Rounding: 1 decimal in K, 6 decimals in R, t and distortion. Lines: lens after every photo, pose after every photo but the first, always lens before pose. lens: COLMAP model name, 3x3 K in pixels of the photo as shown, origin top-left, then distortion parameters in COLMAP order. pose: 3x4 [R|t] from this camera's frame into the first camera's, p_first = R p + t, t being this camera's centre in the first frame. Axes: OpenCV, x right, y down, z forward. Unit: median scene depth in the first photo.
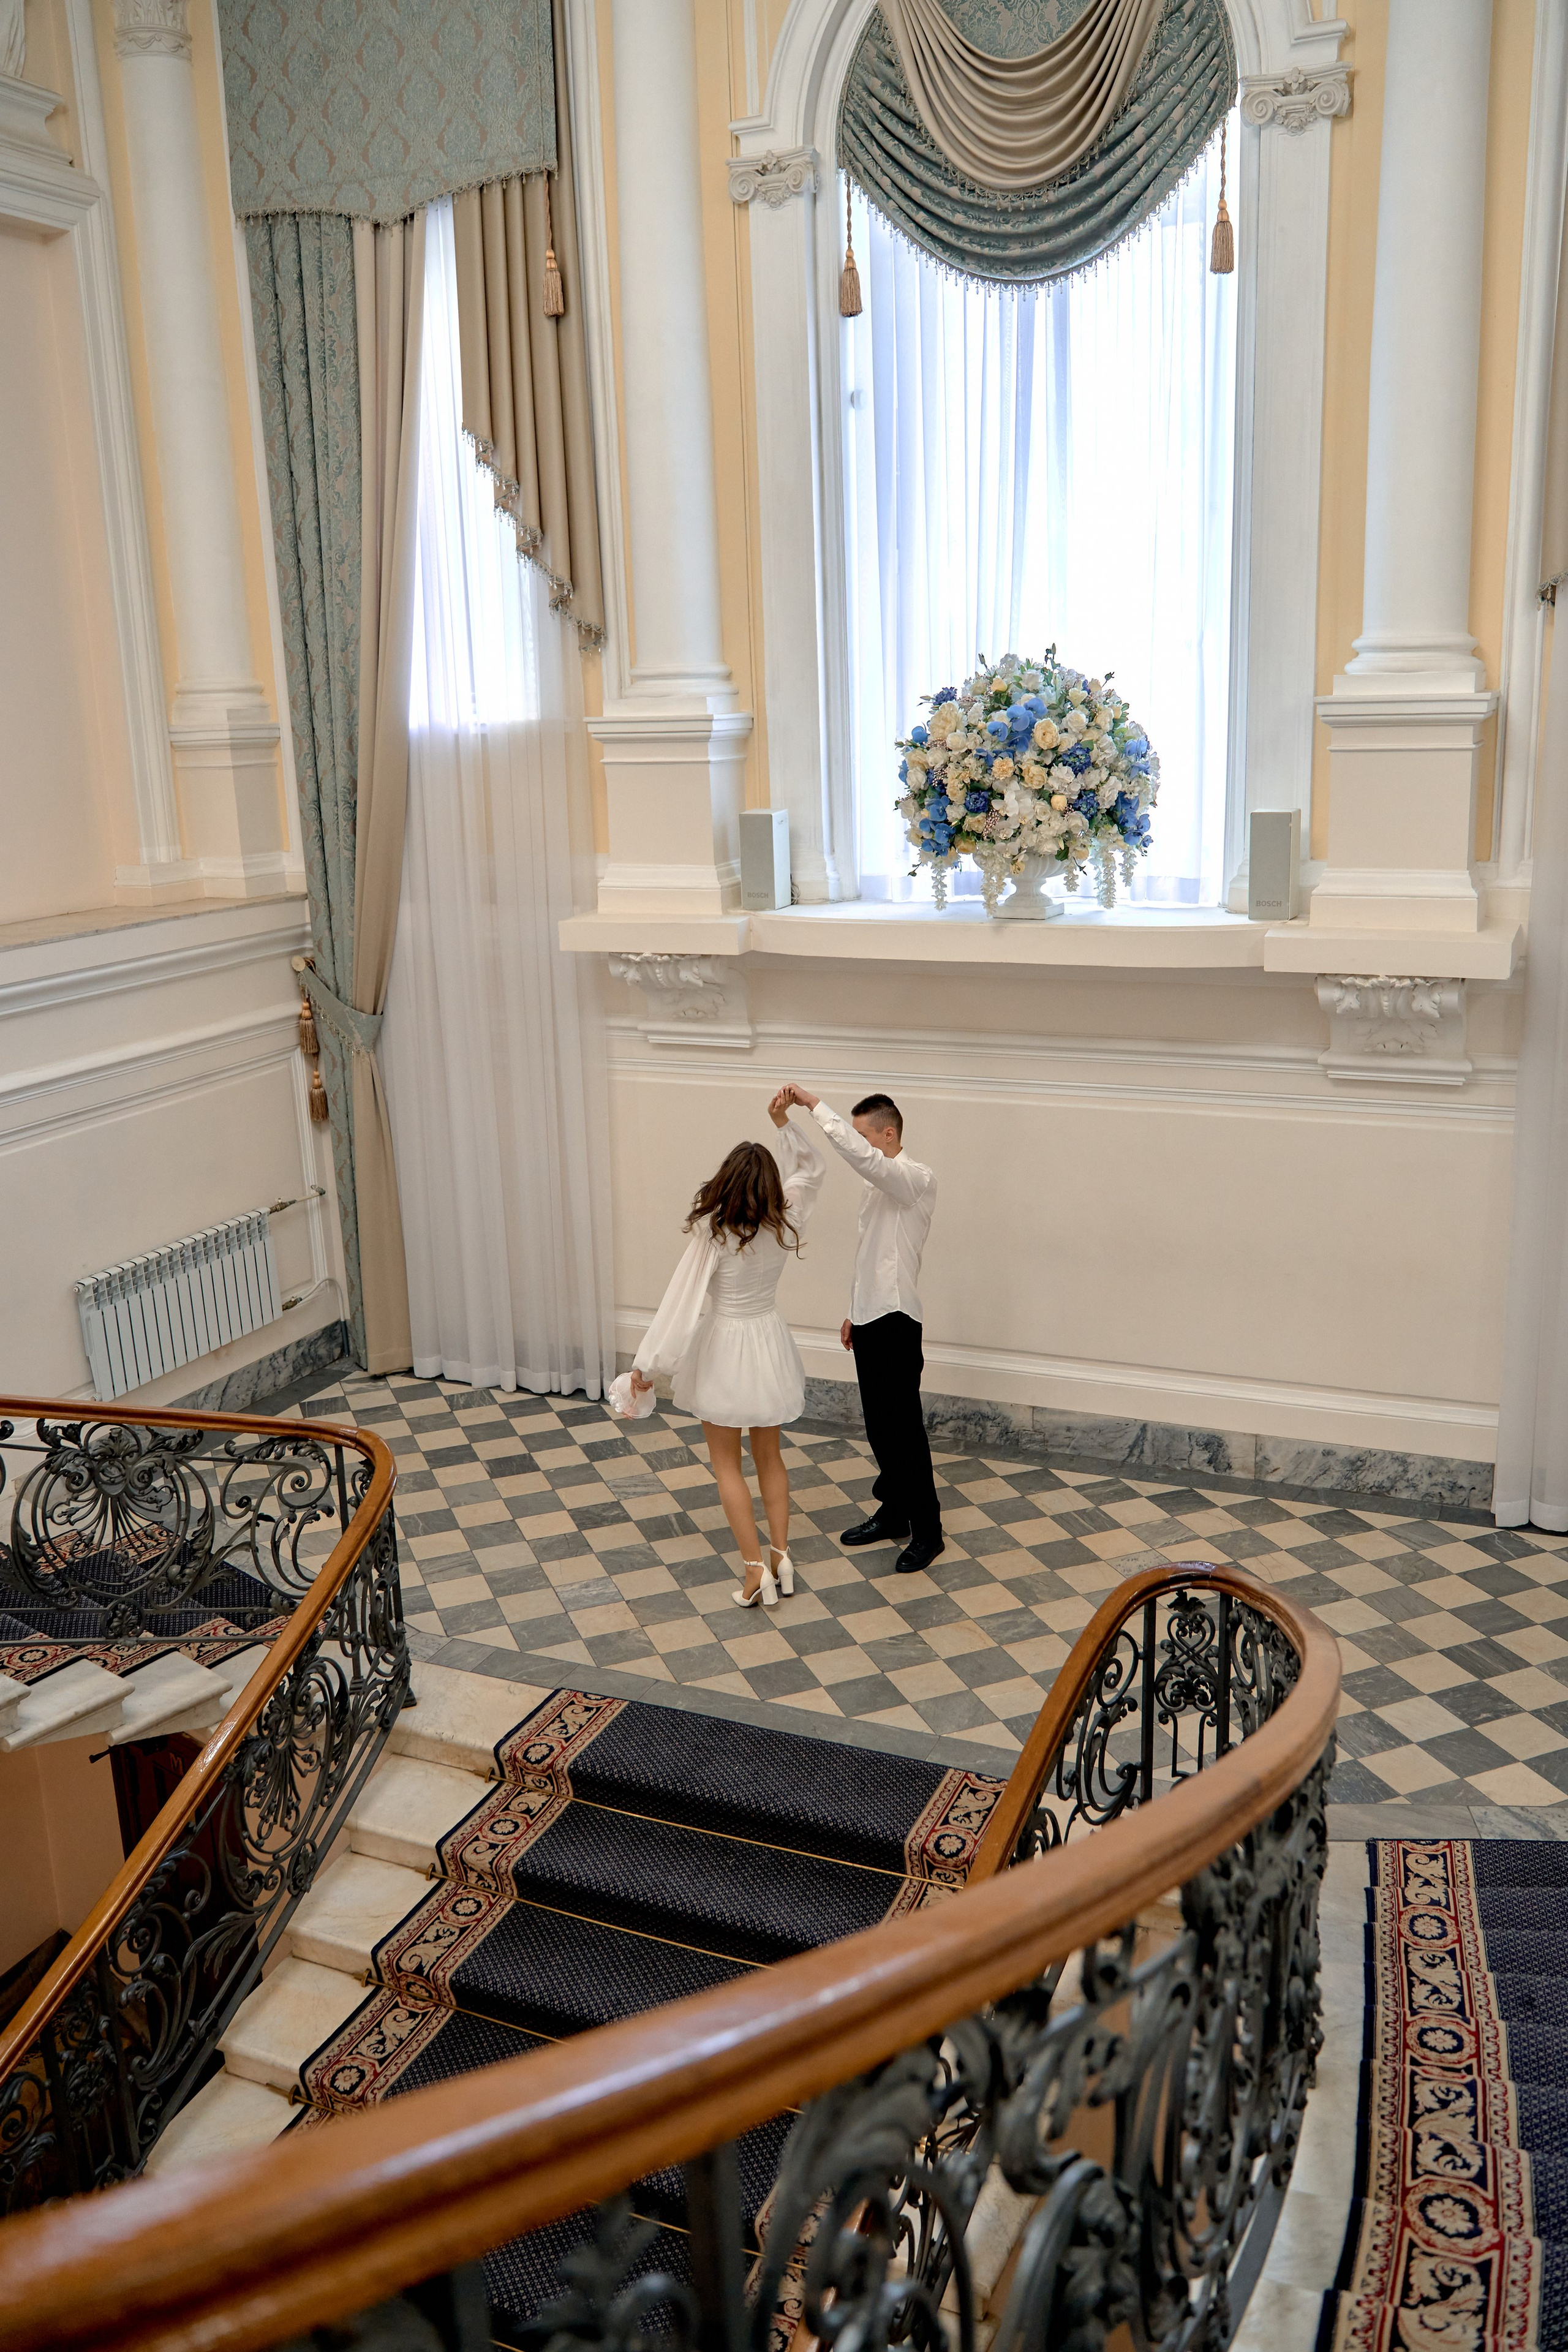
lens RADIAL K [[1890.6, 0, 790.0], [0, 1890.6, 1181.5], [0, 0, 1]] dist [-0.042930, 0.026924]
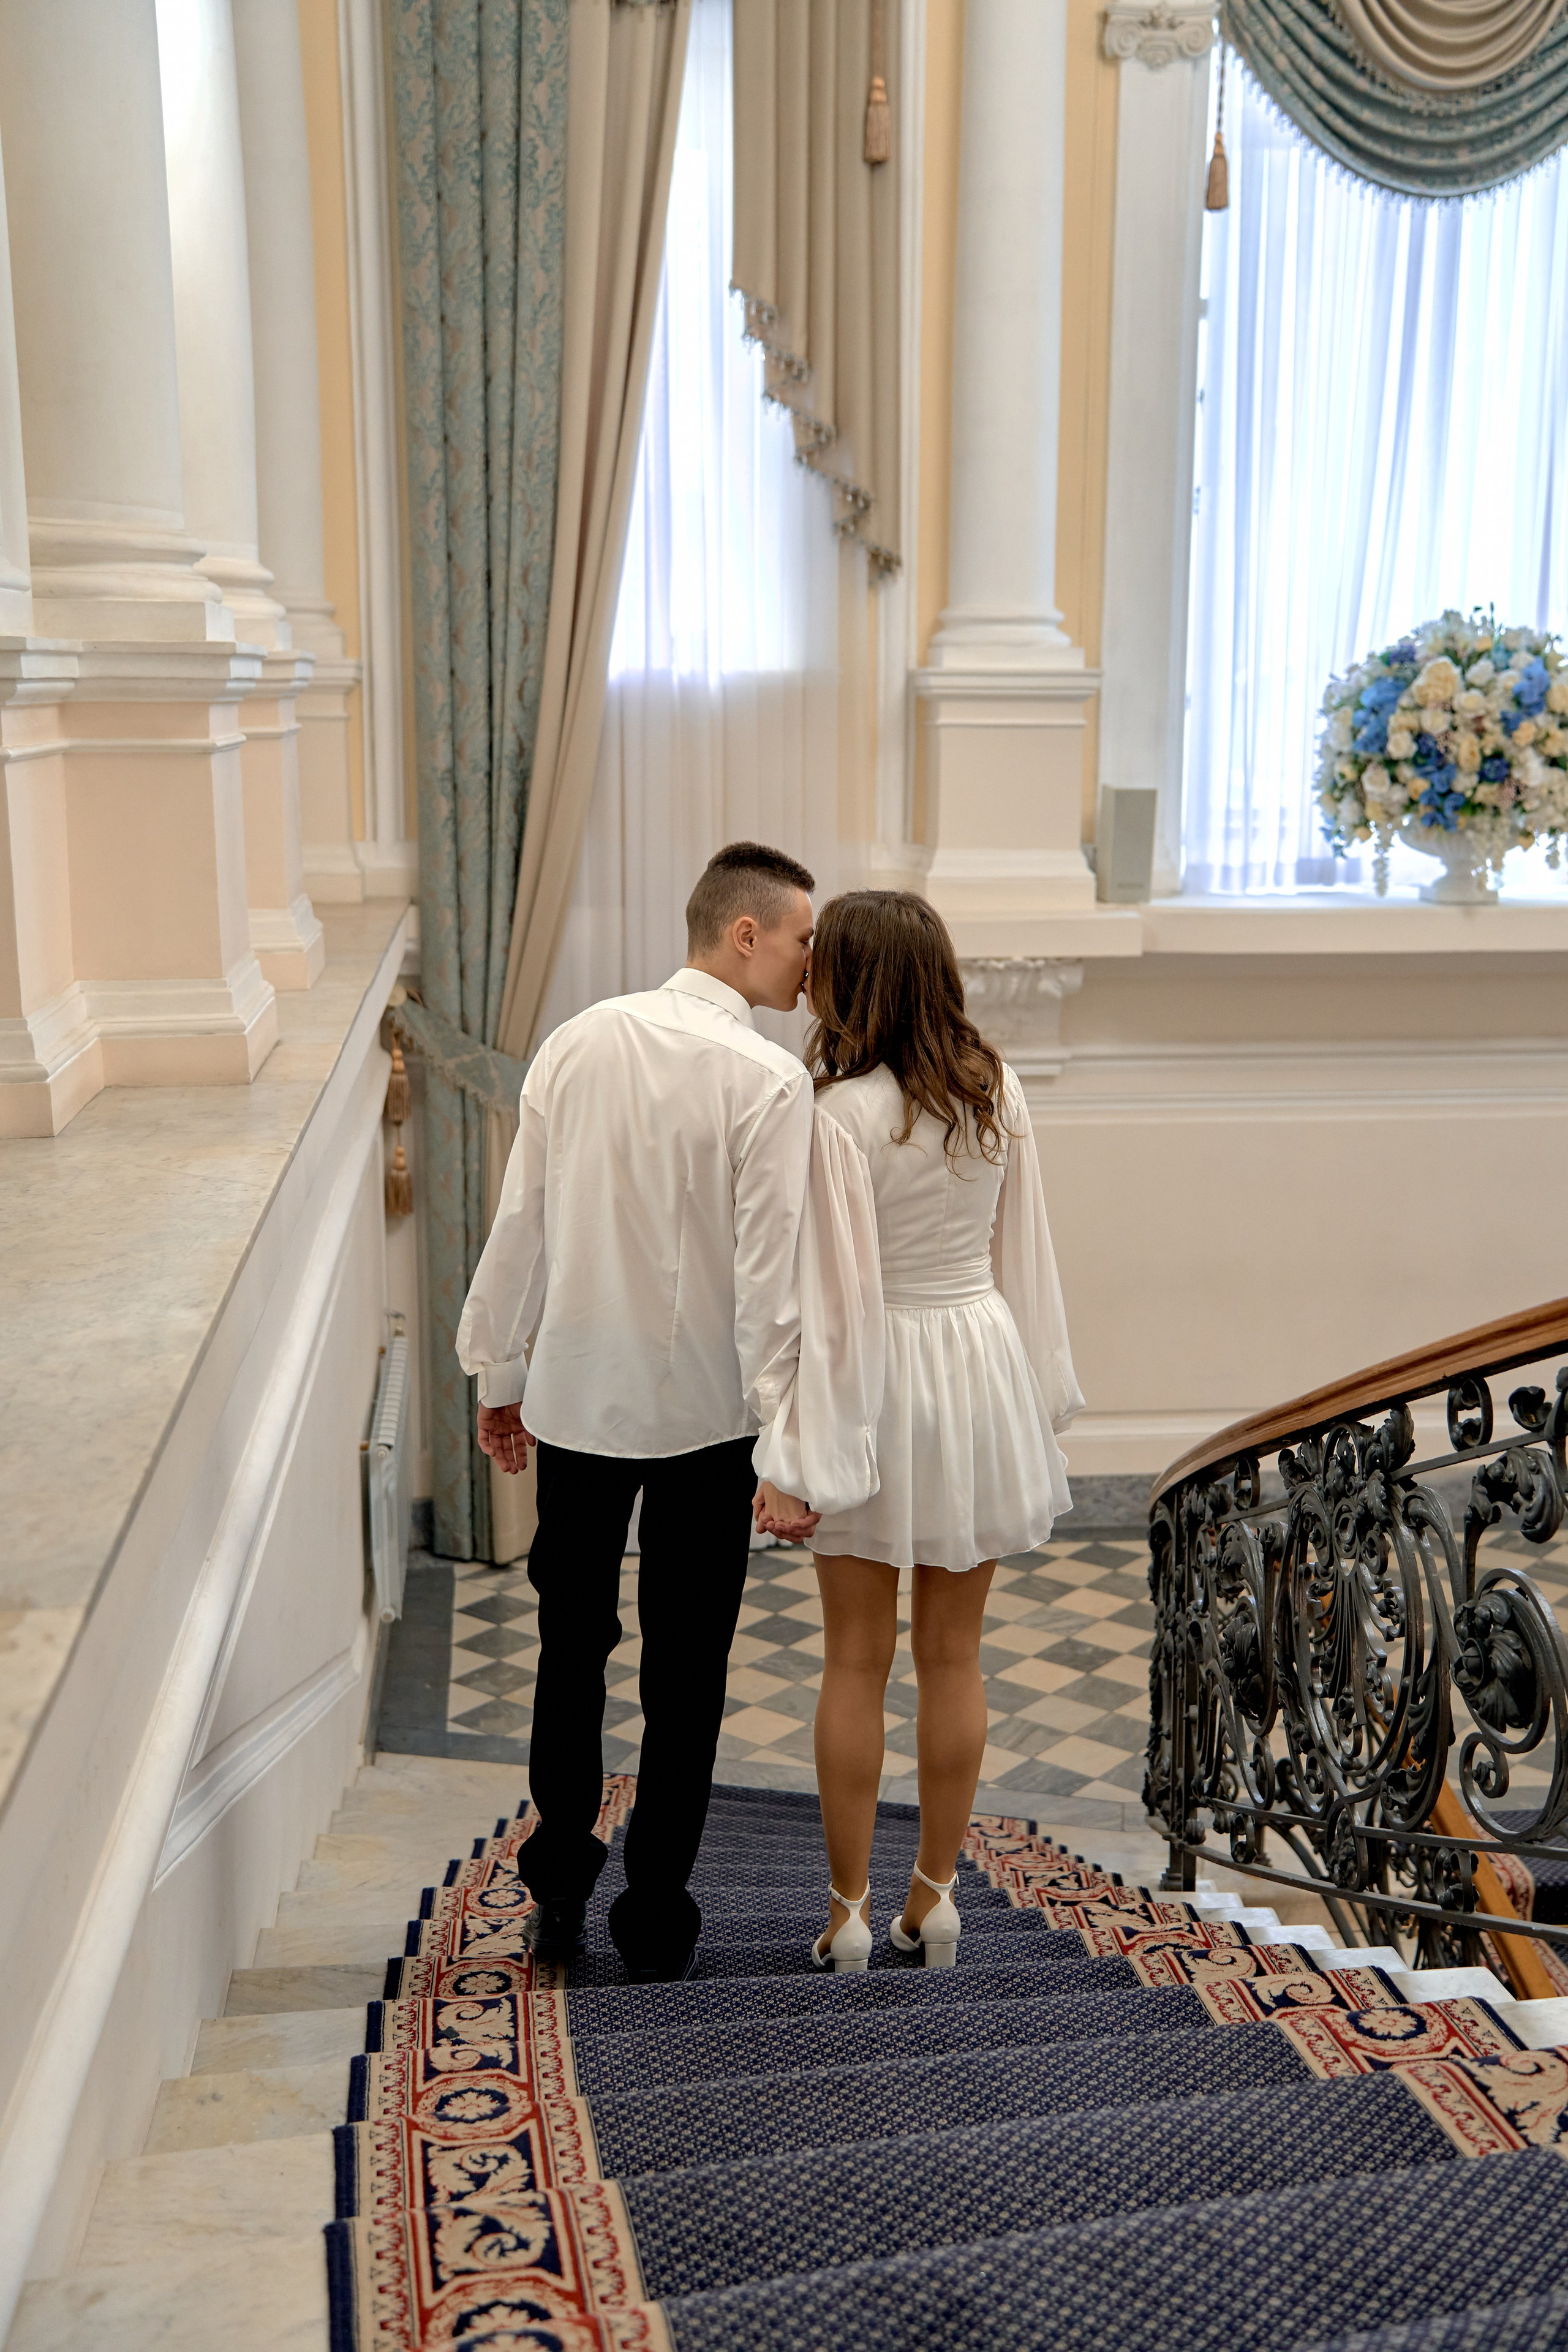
lens RADIAL K [[2533.9, 0, 788.8], [0, 2533.9, 1170.6], [0, 0, 1]] dist [0.090262, 0.000000]
pose [[0.864173, -0.058610, 0.499769, -0.819484], [0.096304, 0.994098, -0.049942, 0.017575], [-0.493893, 0.091289, 0.864717, 0.128794]]
